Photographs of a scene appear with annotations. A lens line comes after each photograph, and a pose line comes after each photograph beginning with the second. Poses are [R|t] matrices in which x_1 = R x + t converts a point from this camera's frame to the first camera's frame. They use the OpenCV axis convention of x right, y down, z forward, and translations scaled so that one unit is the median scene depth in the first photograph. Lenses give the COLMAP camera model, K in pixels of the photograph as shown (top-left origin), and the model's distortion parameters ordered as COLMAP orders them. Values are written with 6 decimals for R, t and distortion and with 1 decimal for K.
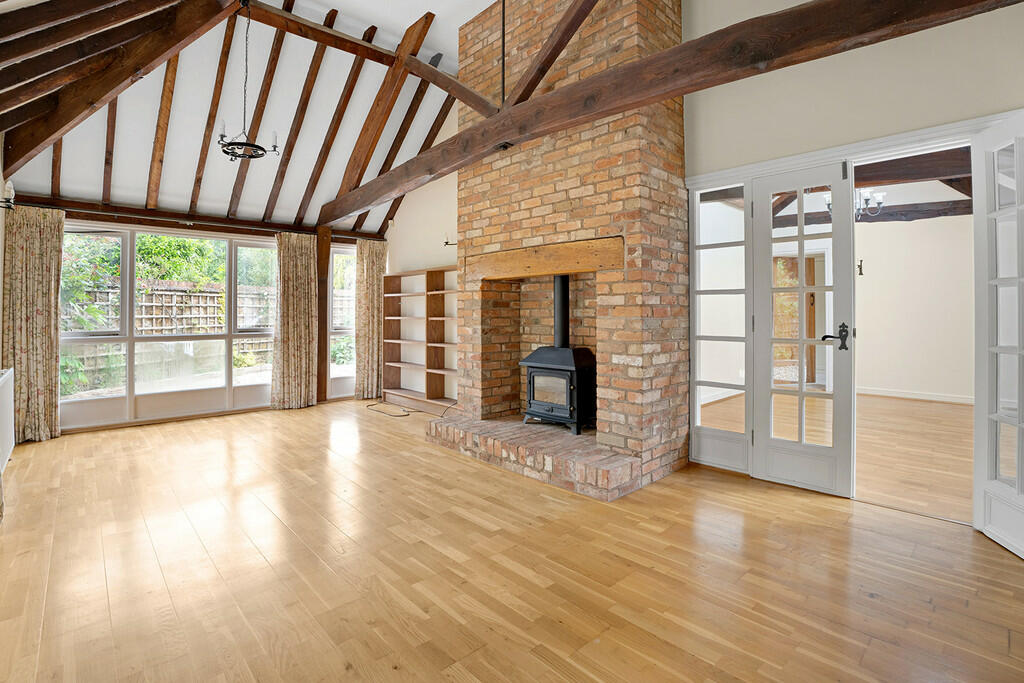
lens RADIAL K [[494.7, 0, 500.9], [0, 494.7, 310.8], [0, 0, 1]] dist [-0.000814, 0.000264]
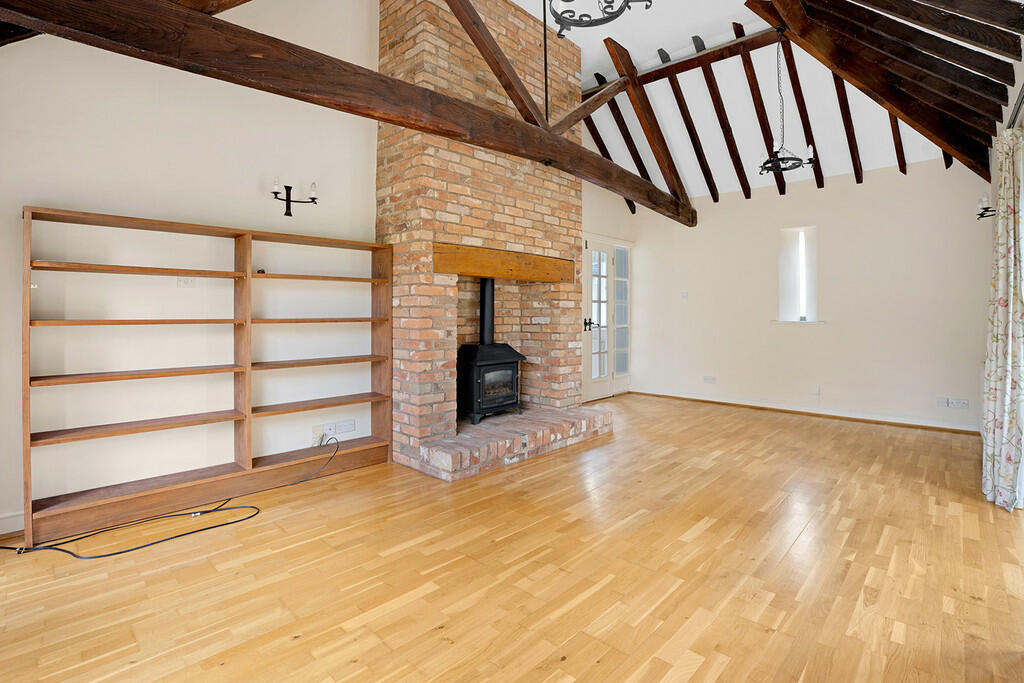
lens RADIAL K [[494.7, 0, 500.0], [0, 494.7, 316.4], [0, 0, 1]] dist [-0.000814, 0.000264]
pose [[-0.062613, -0.001240, 0.998037, -1.021186], [-0.004604, 0.999989, 0.000953, 0.011743], [-0.998027, -0.004535, -0.062618, 1.097783]]
